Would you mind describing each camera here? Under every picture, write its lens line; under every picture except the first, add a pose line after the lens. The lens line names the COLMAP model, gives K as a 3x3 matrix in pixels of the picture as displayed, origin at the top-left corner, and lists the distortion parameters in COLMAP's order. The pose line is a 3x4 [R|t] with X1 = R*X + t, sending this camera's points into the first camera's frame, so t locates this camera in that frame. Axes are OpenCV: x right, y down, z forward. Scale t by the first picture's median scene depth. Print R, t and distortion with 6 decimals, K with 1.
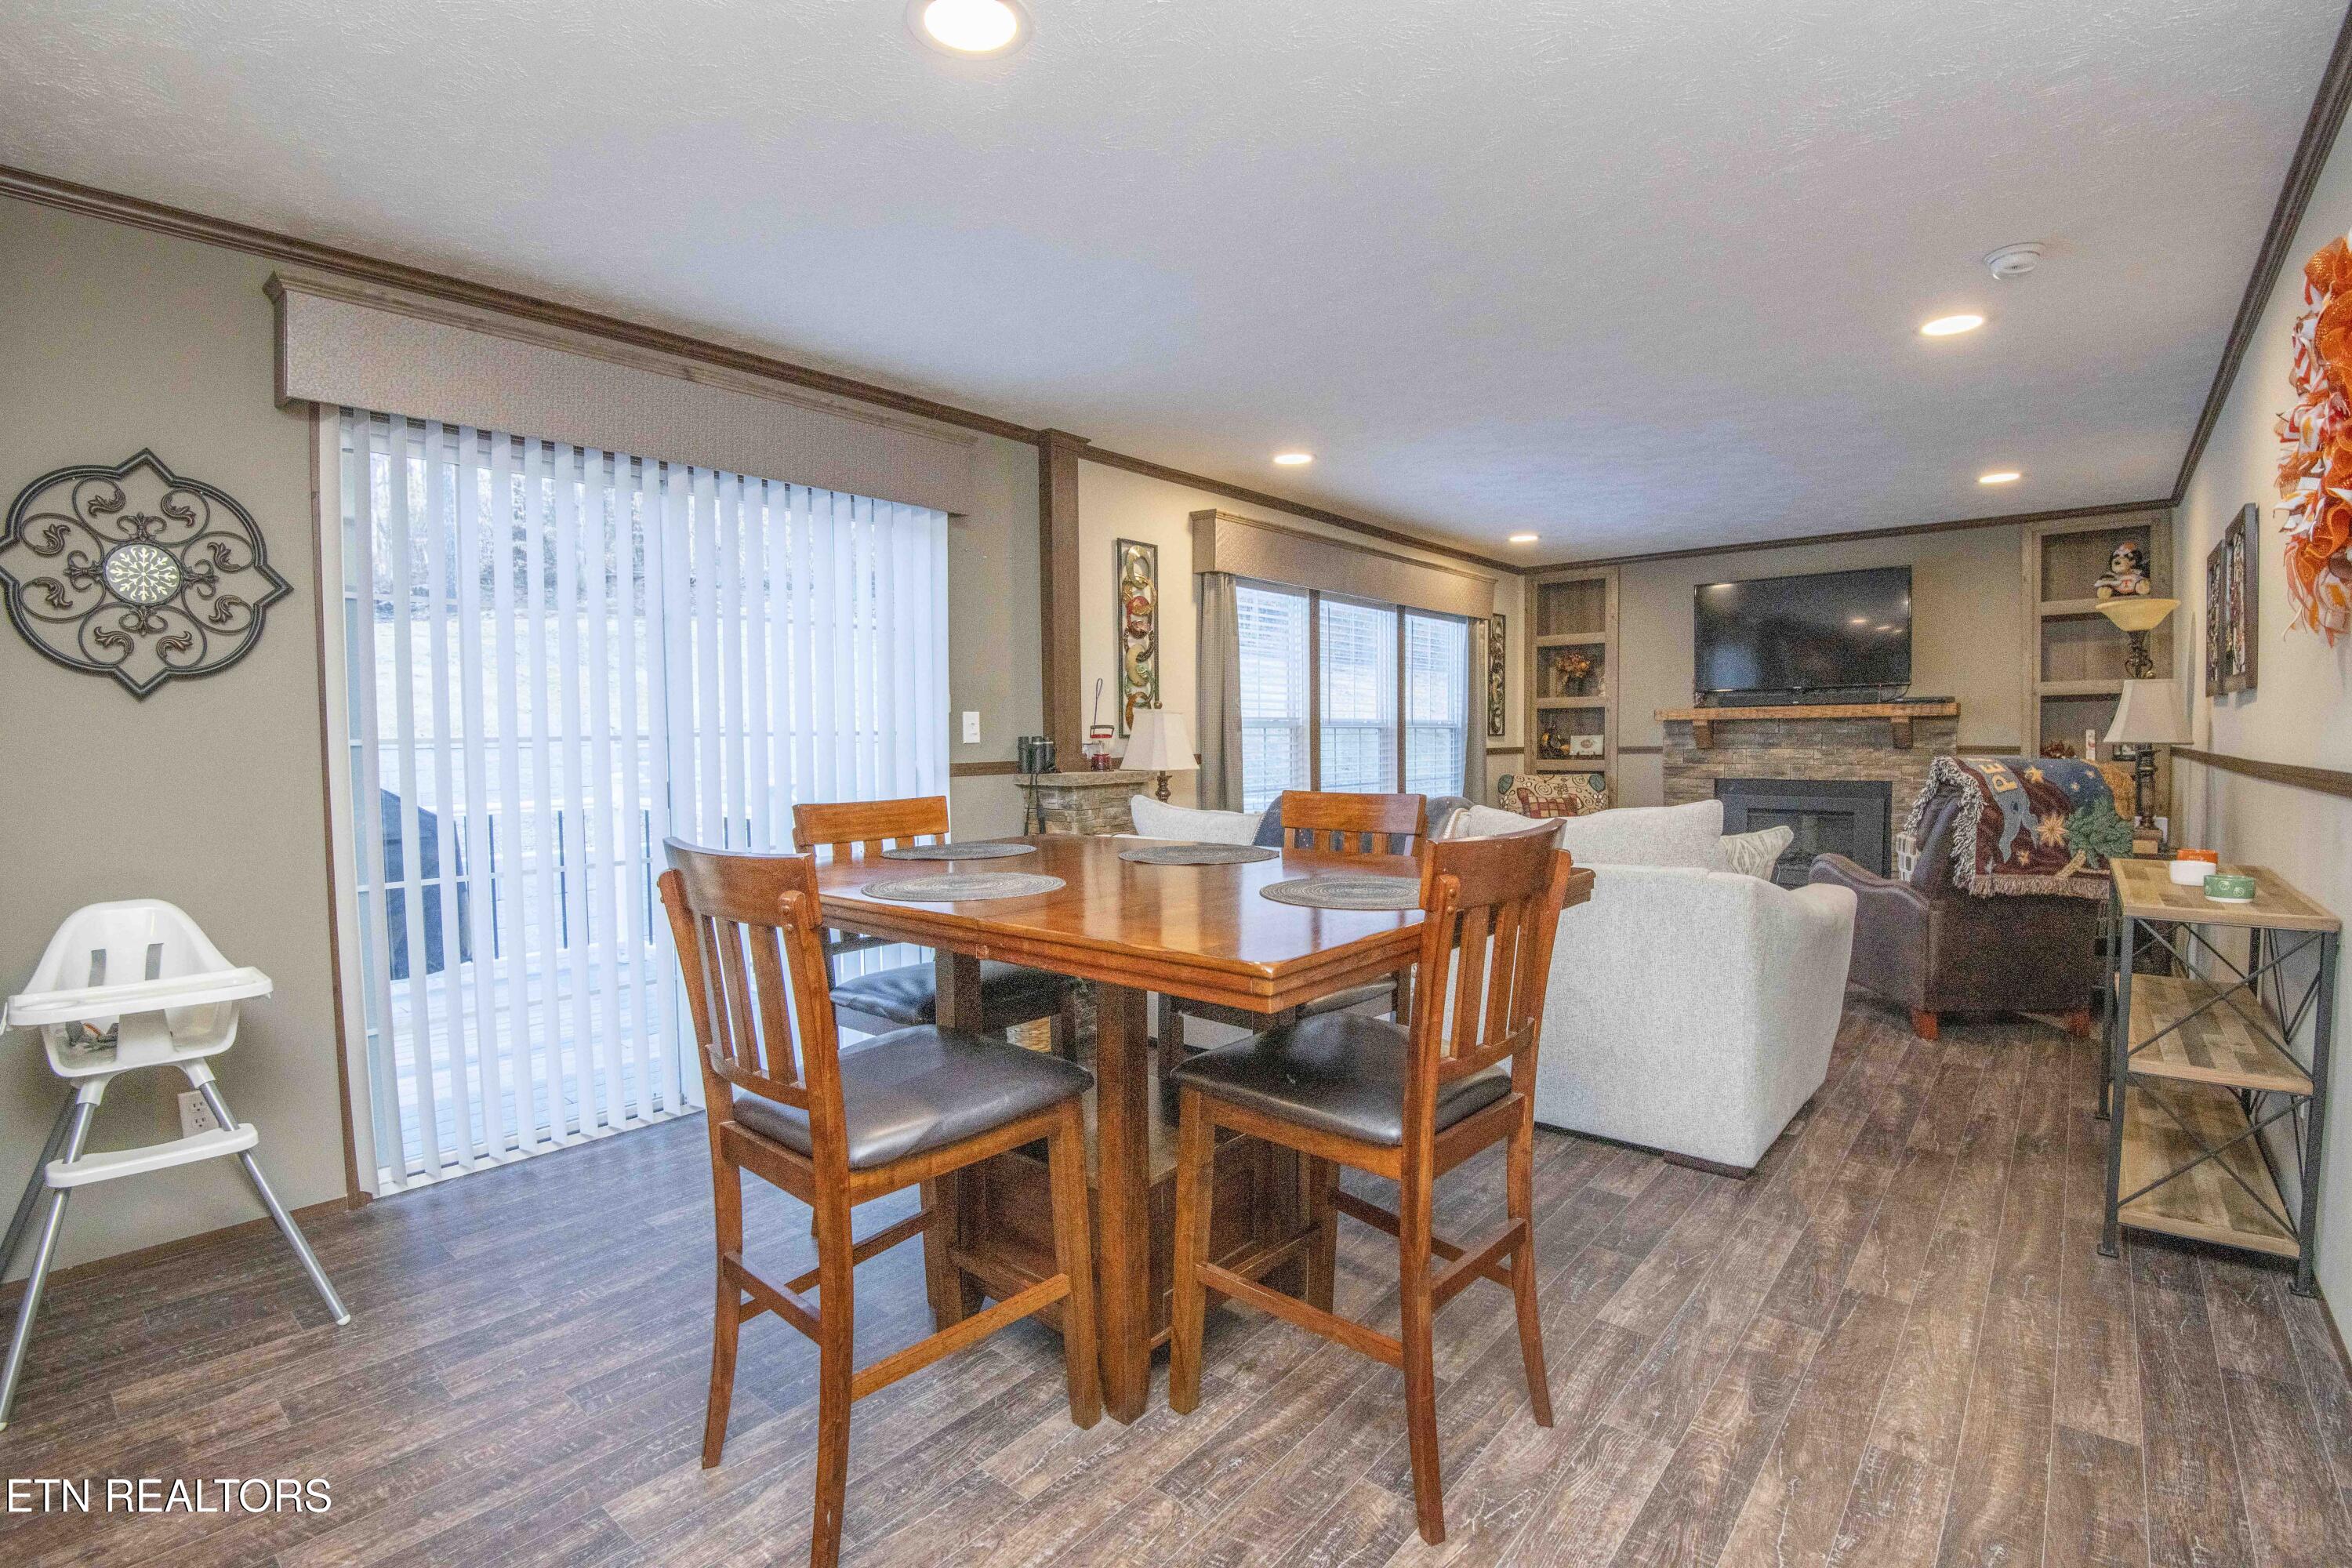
lens RADIAL K [[1083.5, 0, 1183.6], [0, 1083.5, 797.3], [0, 0, 1]] dist [-0.024226, -0.011525]
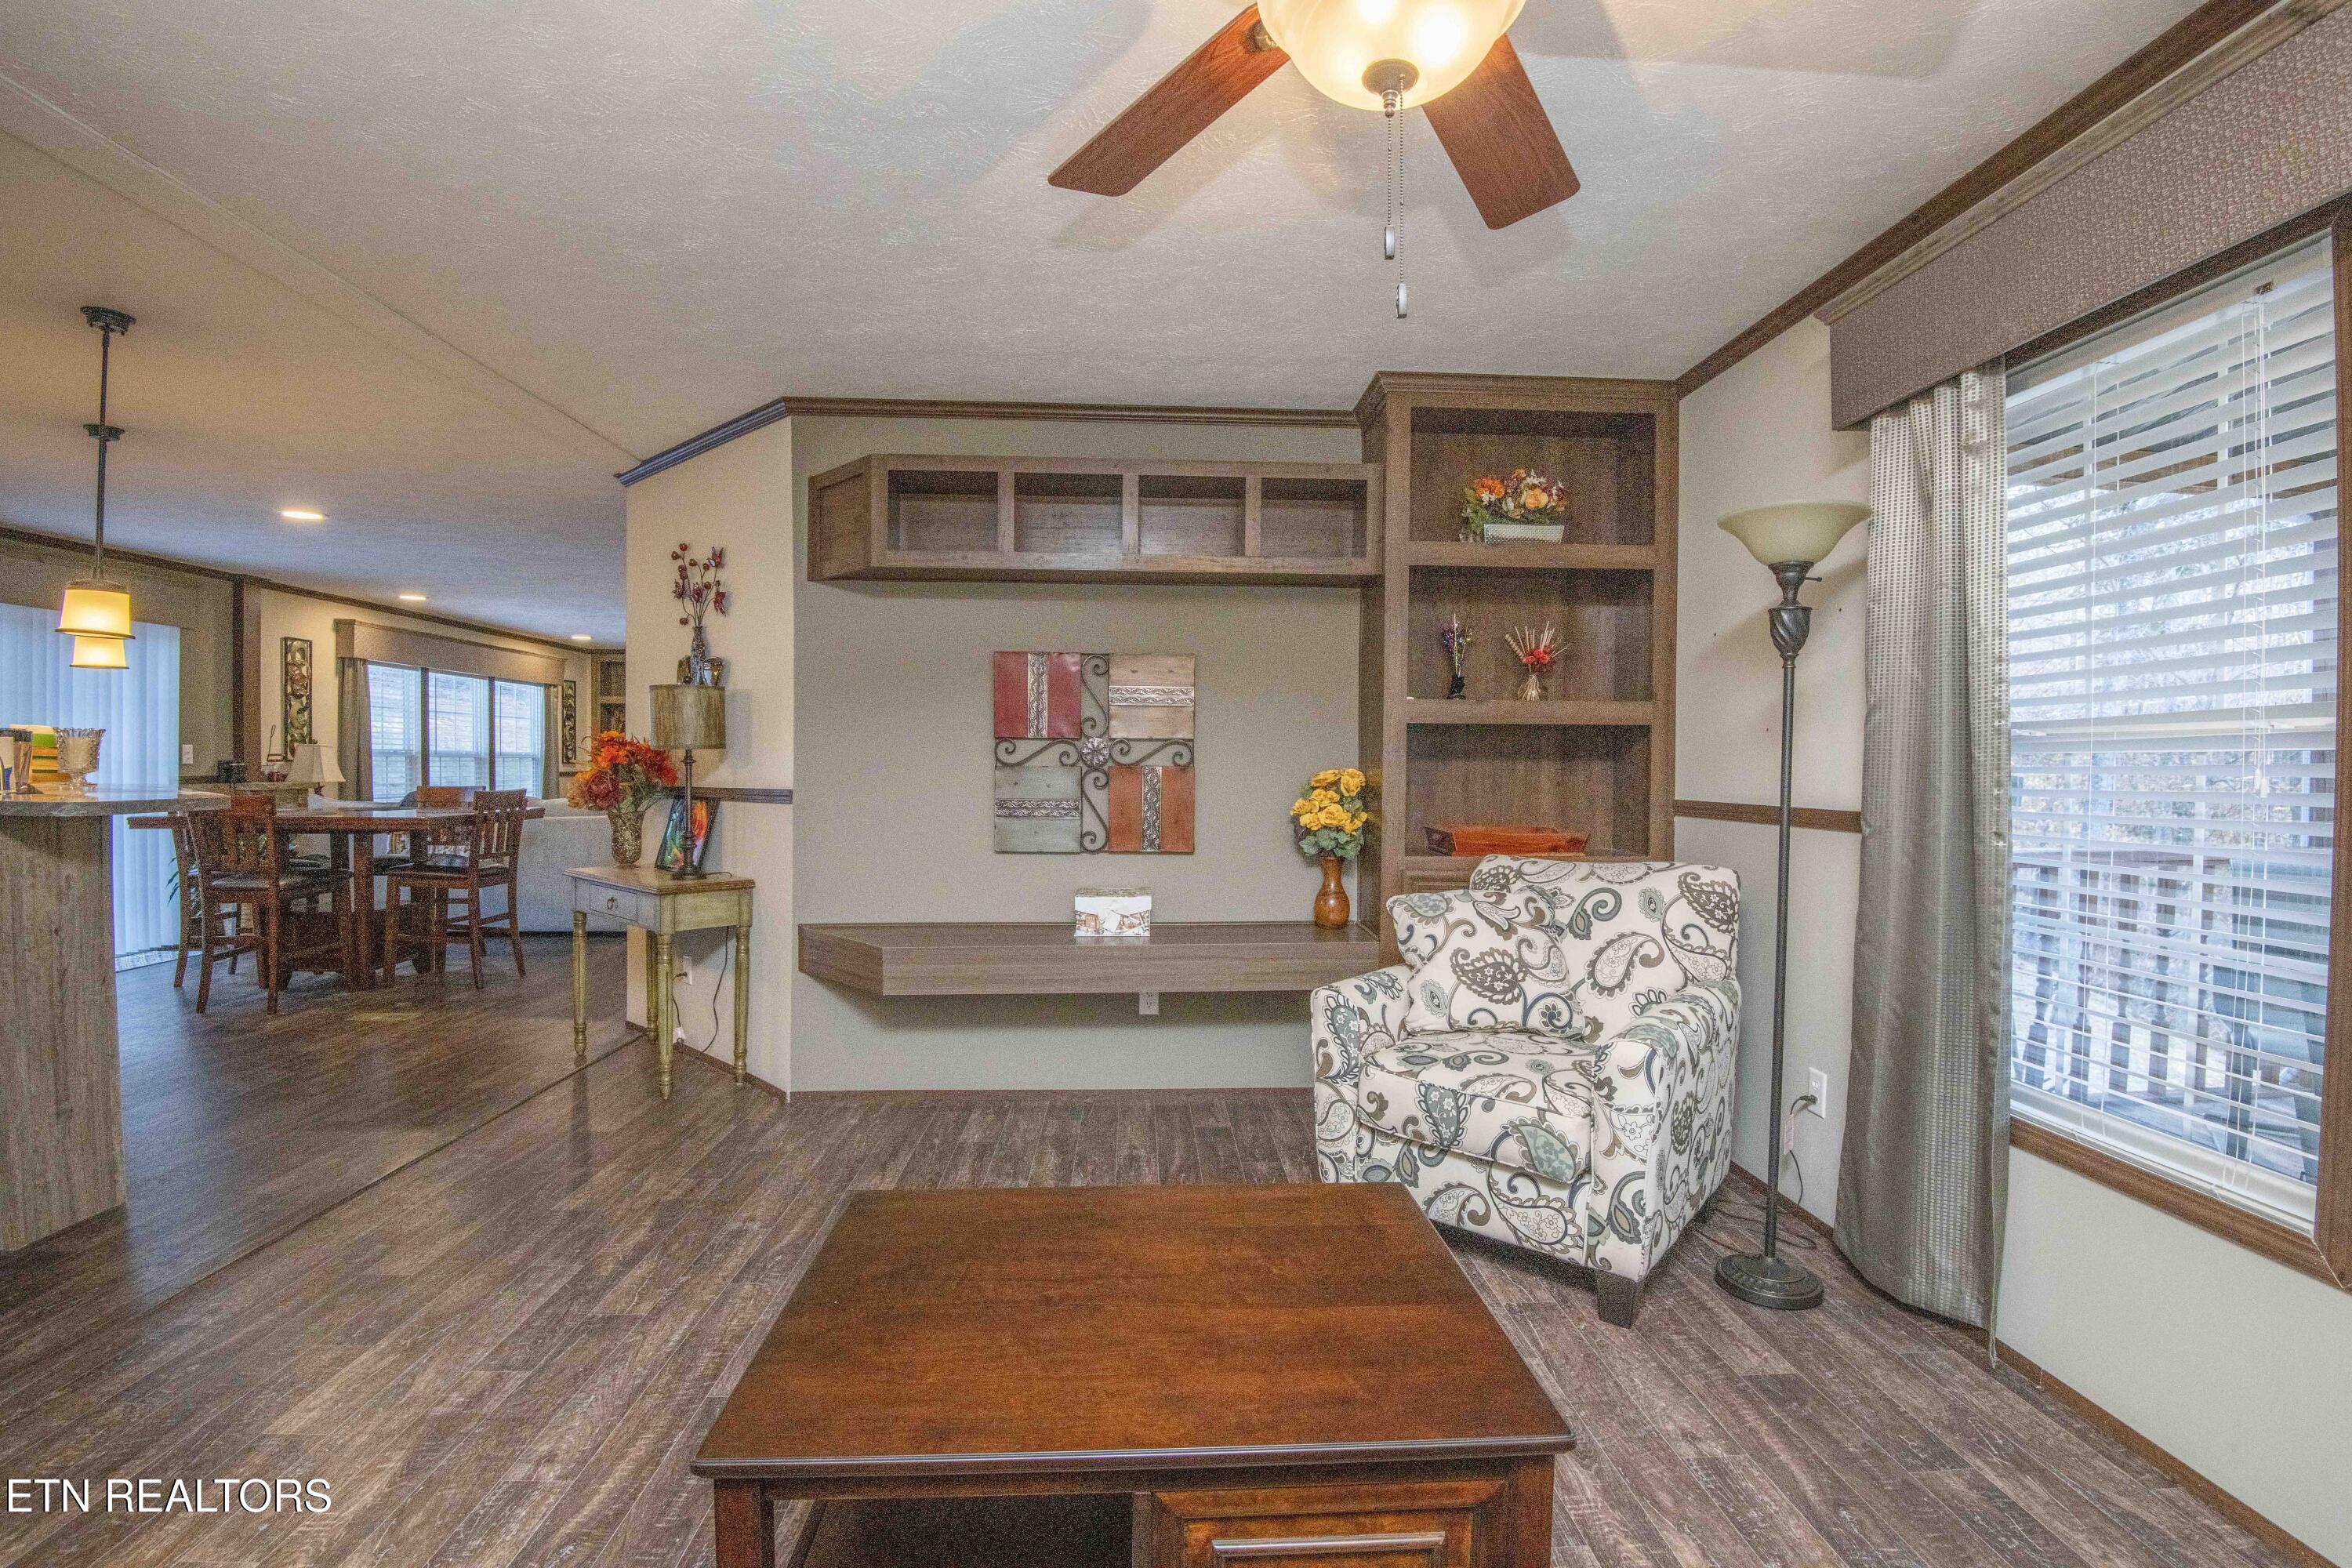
lens RADIAL K [[1083.5, 0, 1186.5], [0, 1083.5, 787.4], [0, 0, 1]] dist [-0.024226, -0.011525]
pose [[0.730228, -0.000564, 0.683203, -0.150538], [0.026144, 0.999290, -0.027119, 0.058429], [-0.682703, 0.037665, 0.729725, -1.014443]]
